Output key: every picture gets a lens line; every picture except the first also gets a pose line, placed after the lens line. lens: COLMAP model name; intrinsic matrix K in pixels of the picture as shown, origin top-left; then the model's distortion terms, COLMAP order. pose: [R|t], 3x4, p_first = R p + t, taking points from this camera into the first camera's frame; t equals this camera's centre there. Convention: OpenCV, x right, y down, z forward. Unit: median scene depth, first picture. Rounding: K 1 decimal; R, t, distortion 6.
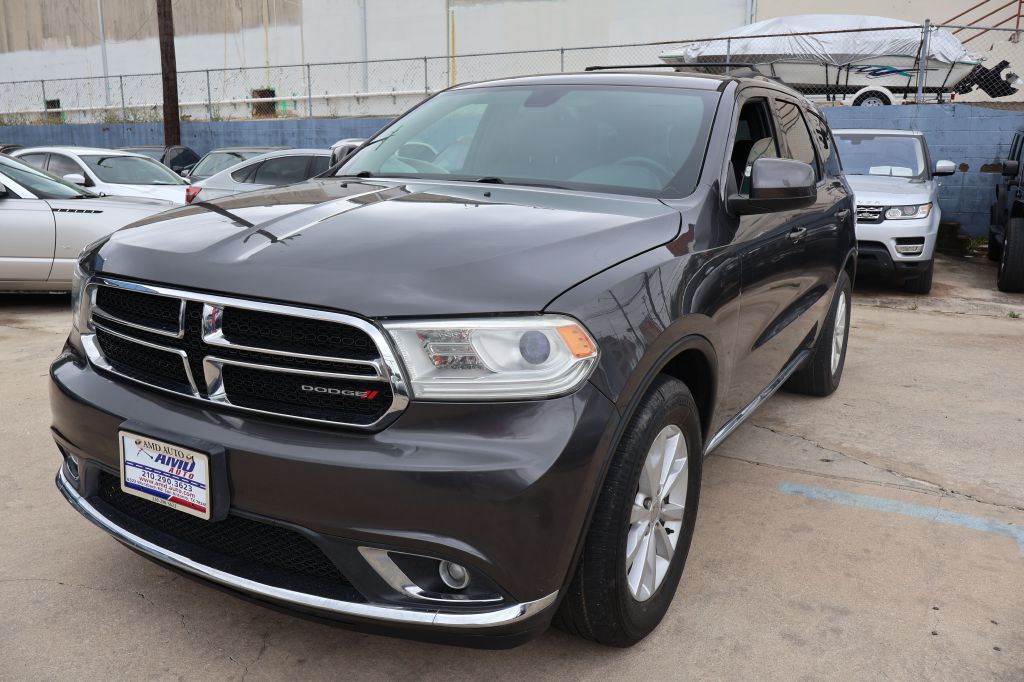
lens RADIAL K [[845.0, 0, 507.9], [0, 845.0, 339.0], [0, 0, 1]] dist [-0.001532, -0.001575]
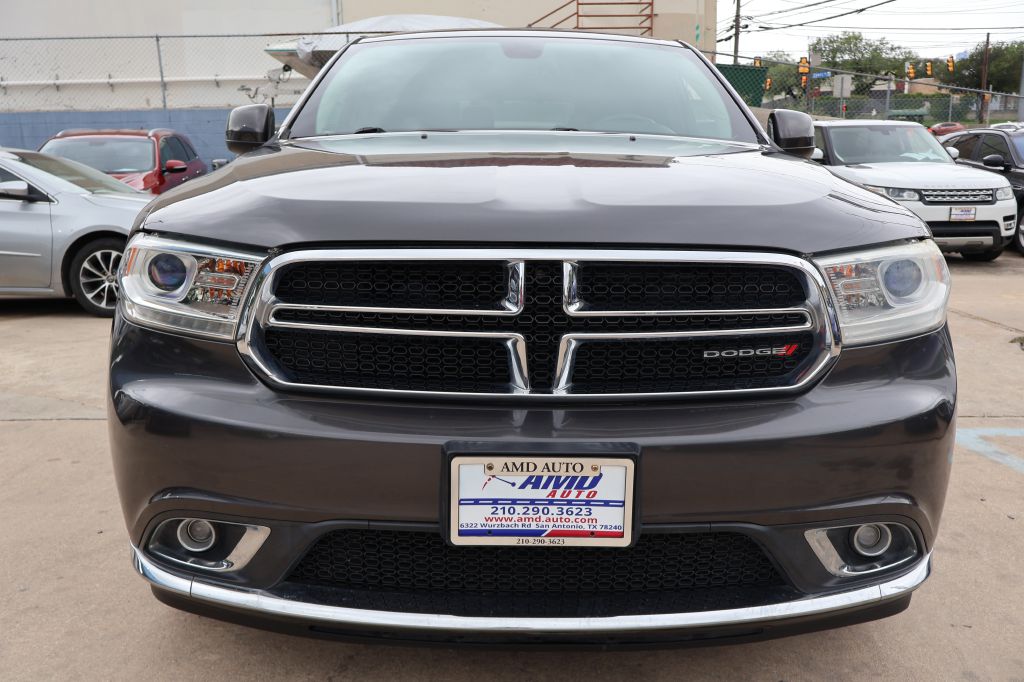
lens RADIAL K [[865.9, 0, 510.3], [0, 865.9, 337.7], [0, 0, 1]] dist [0.016246, -0.006522]
pose [[0.866444, -0.117580, 0.485232, -0.746188], [0.125528, 0.991957, 0.016221, 0.005023], [-0.483237, 0.046856, 0.874235, 0.346180]]
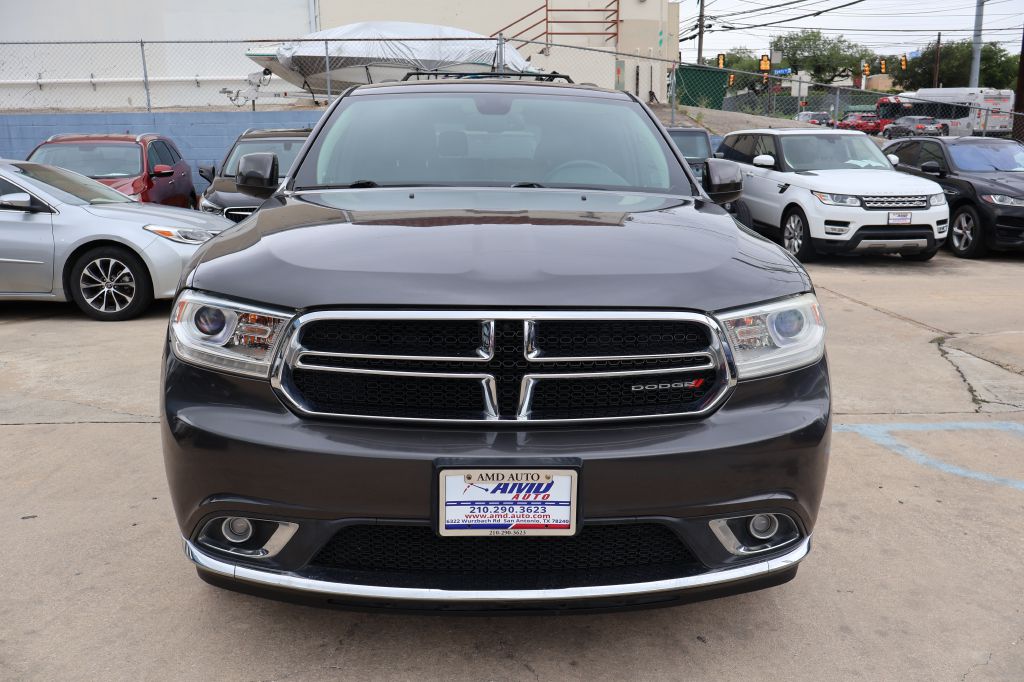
lens RADIAL K [[843.9, 0, 514.8], [0, 843.9, 339.6], [0, 0, 1]] dist [0.002075, -0.001110]
pose [[0.847623, -0.129789, 0.514481, -0.837978], [0.128309, 0.990983, 0.038604, -0.057180], [-0.514852, 0.033291, 0.856632, 0.165274]]
